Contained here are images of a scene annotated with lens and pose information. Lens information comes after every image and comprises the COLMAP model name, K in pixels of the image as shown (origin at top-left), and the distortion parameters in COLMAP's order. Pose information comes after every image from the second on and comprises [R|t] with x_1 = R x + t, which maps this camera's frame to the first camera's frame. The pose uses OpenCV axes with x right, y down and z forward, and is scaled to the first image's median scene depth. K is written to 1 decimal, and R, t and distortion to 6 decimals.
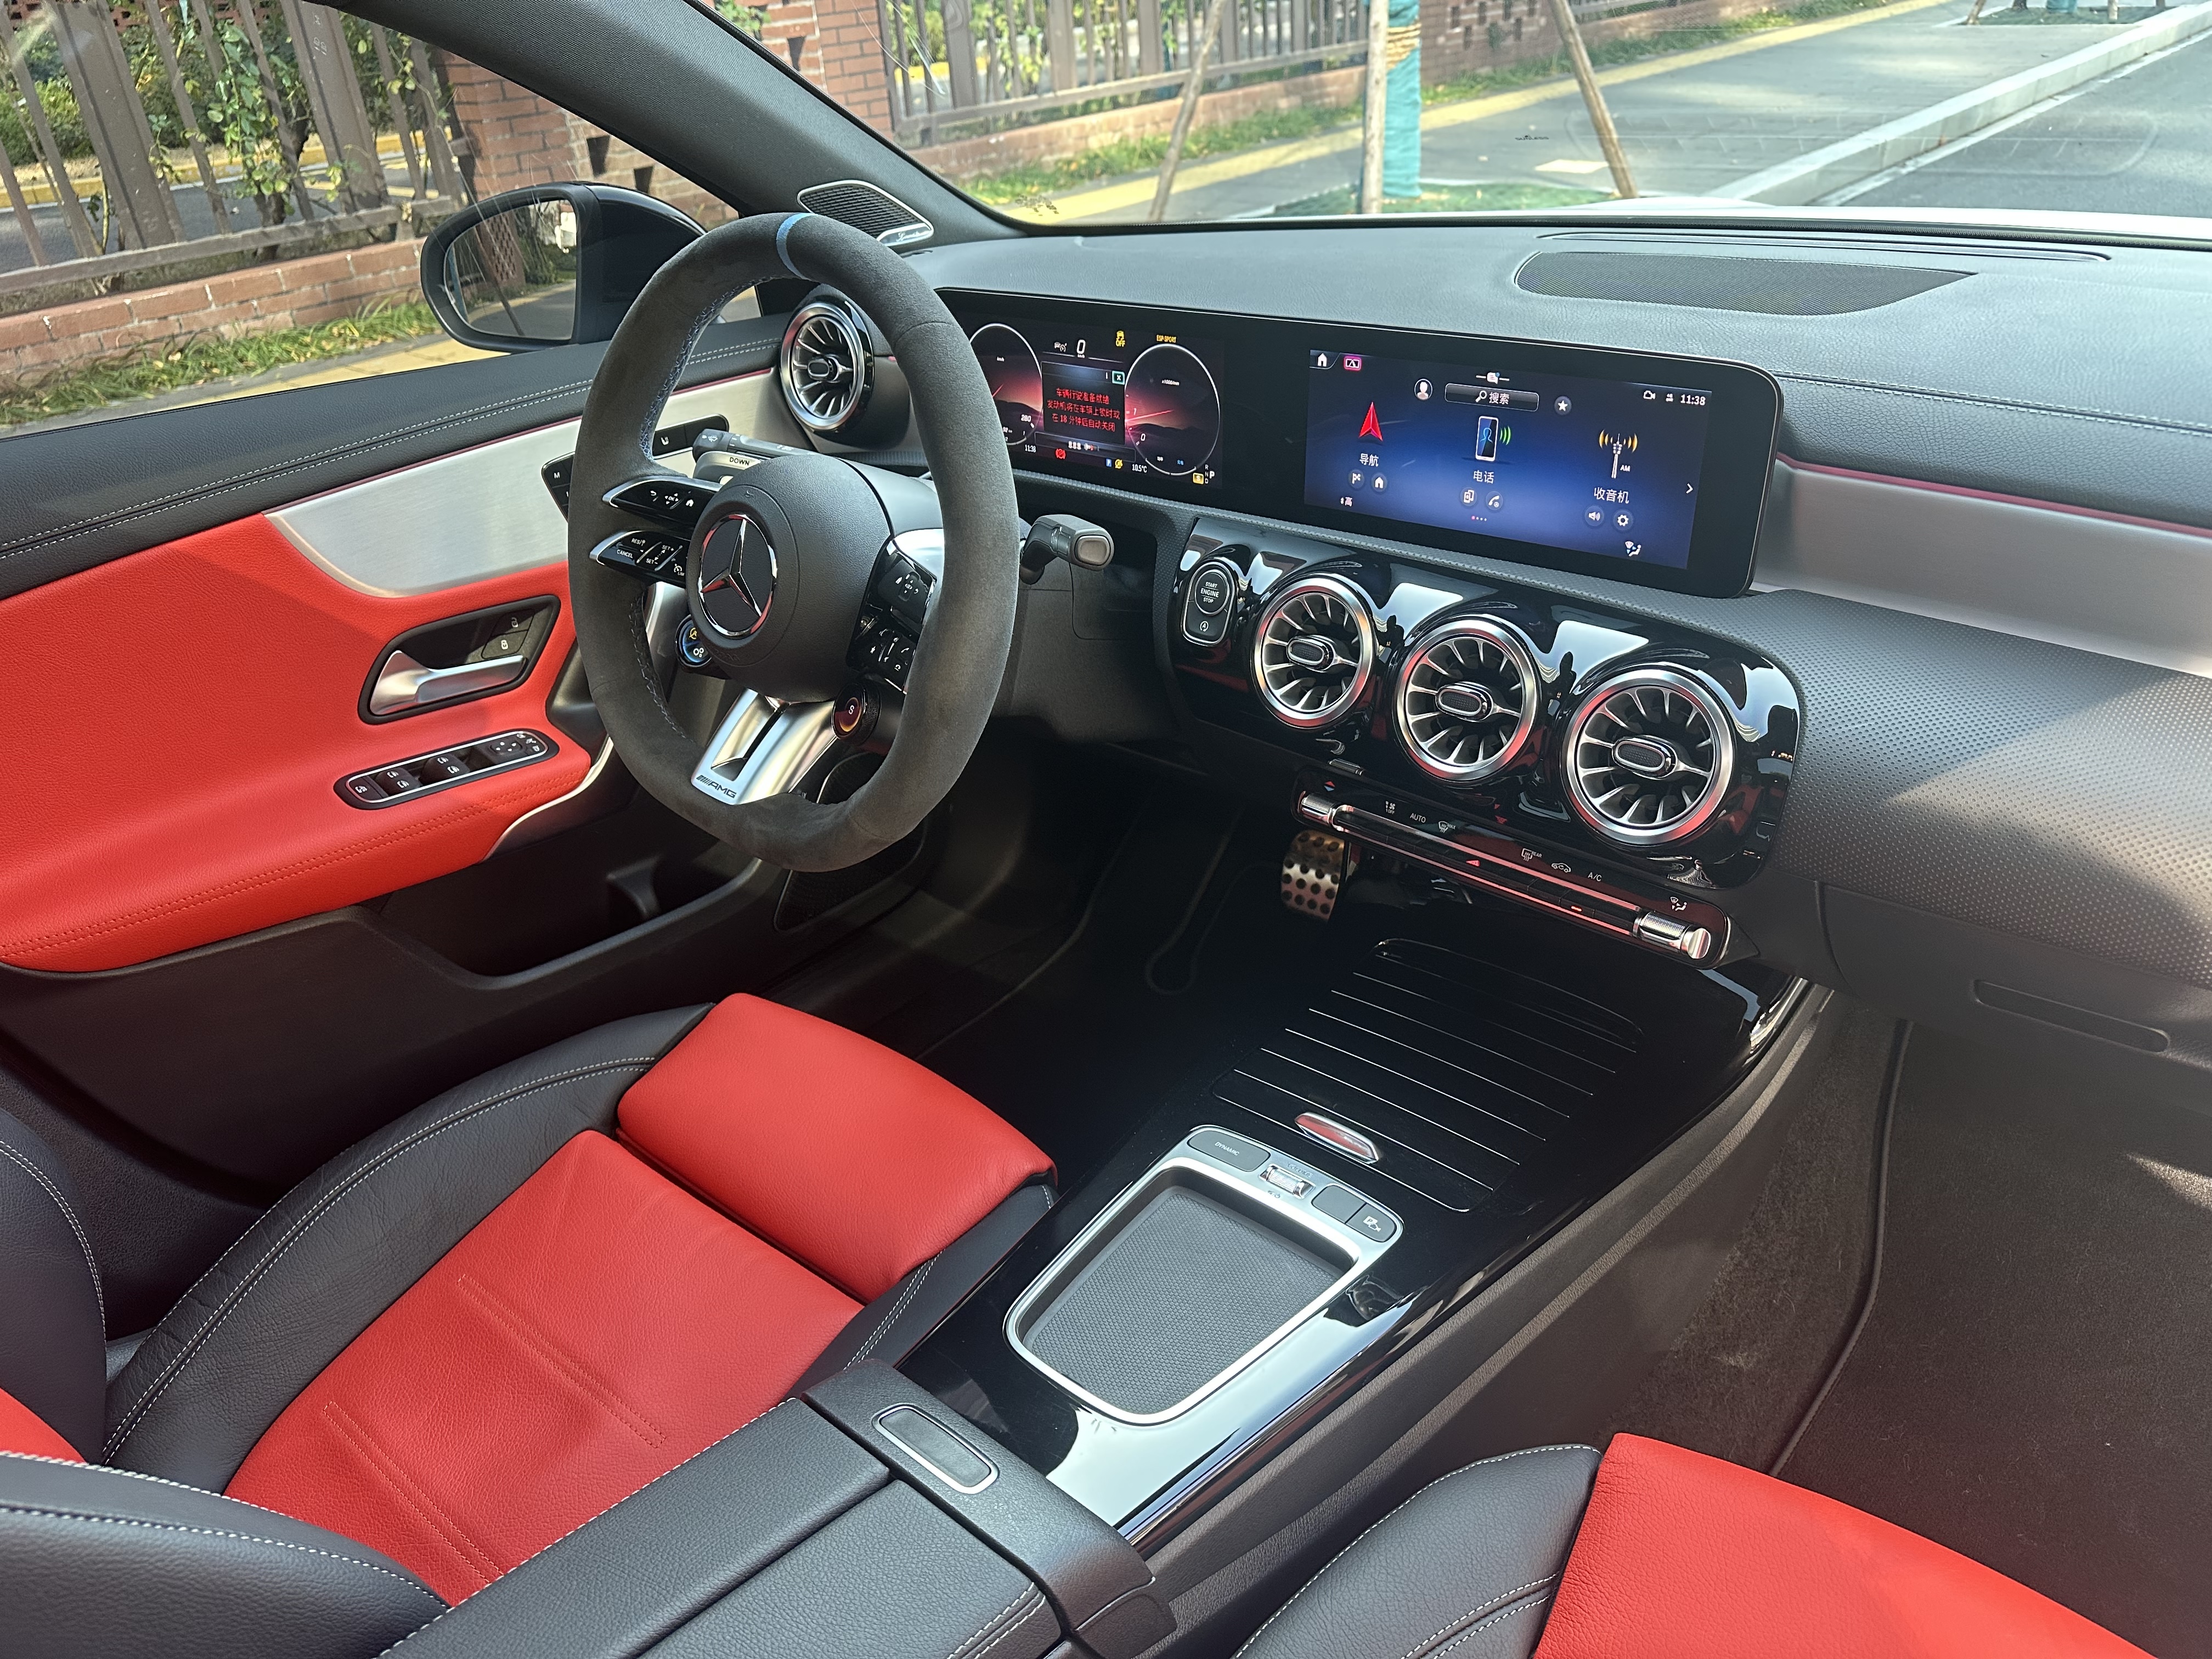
lens RADIAL K [[1534.0, 0, 1108.3], [0, 1534.0, 822.6], [0, 0, 1]] dist [0.158020, -0.332841]
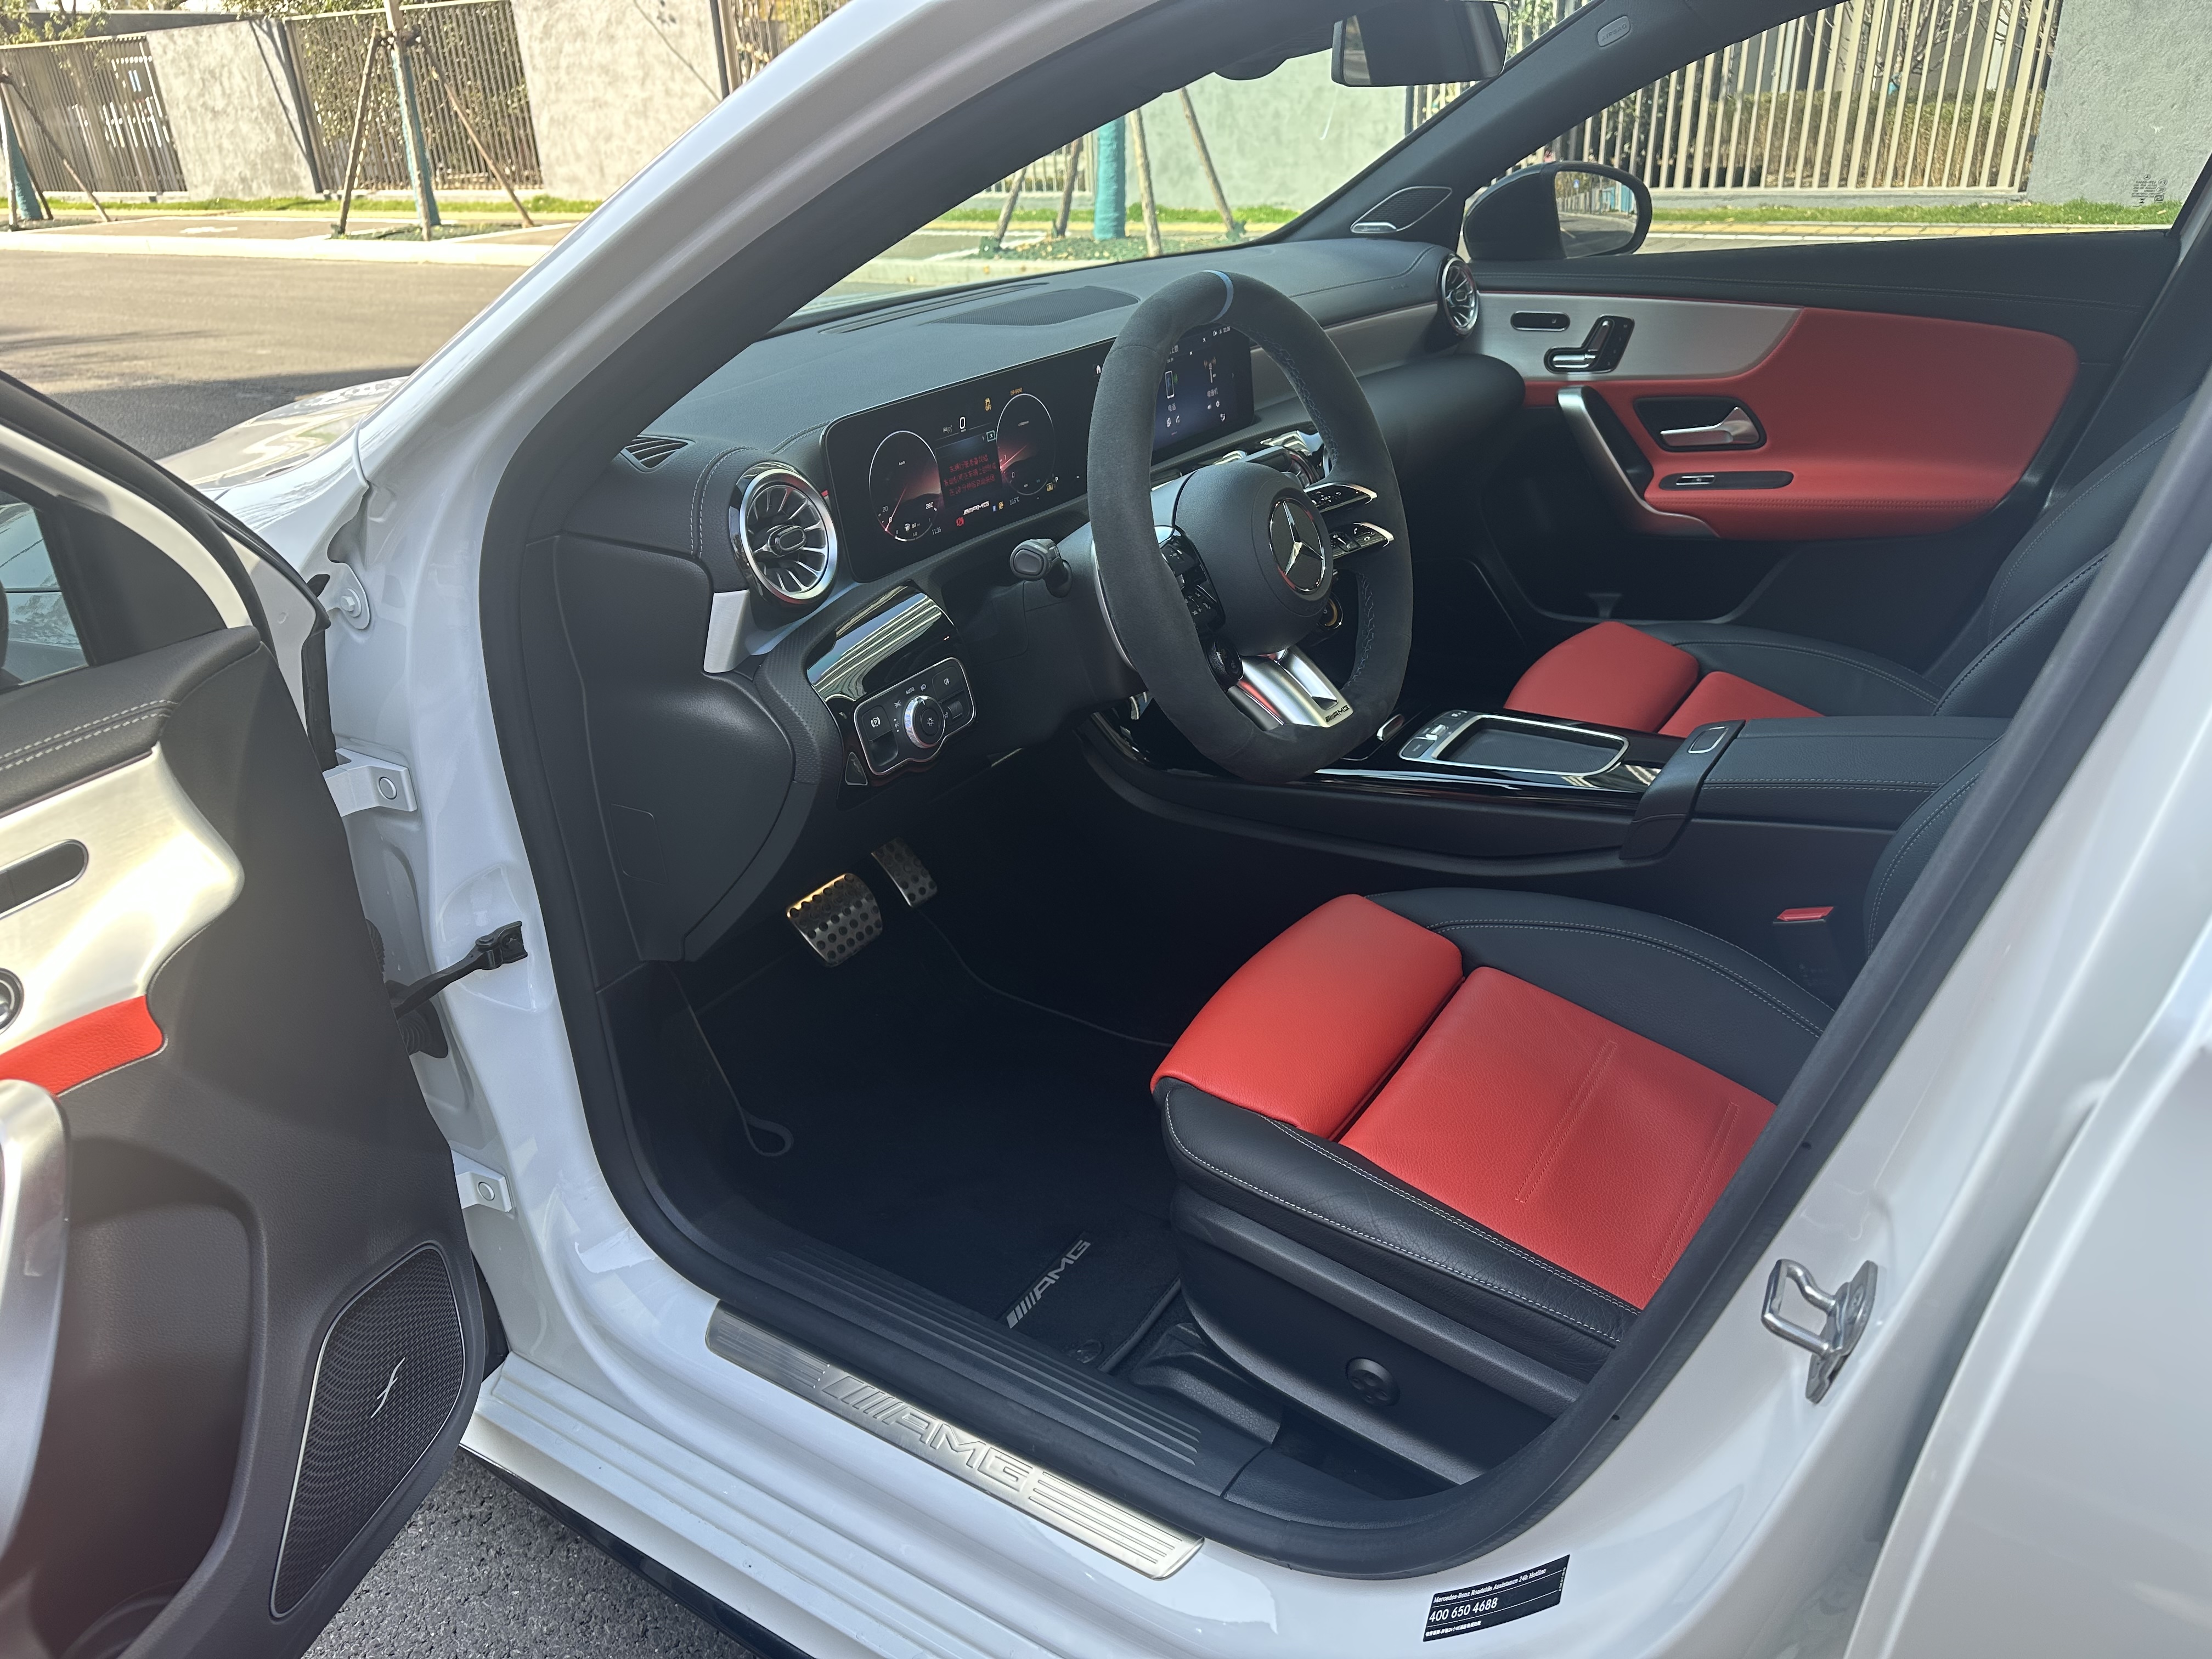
lens RADIAL K [[1544.0, 0, 1112.0], [0, 1544.0, 835.1], [0, 0, 1]] dist [0.144489, -0.218821]
pose [[-0.133802, -0.362831, 0.922199, -1.475698], [0.529503, 0.760424, 0.376008, -0.537770], [-0.837689, 0.538618, 0.090374, 1.143123]]
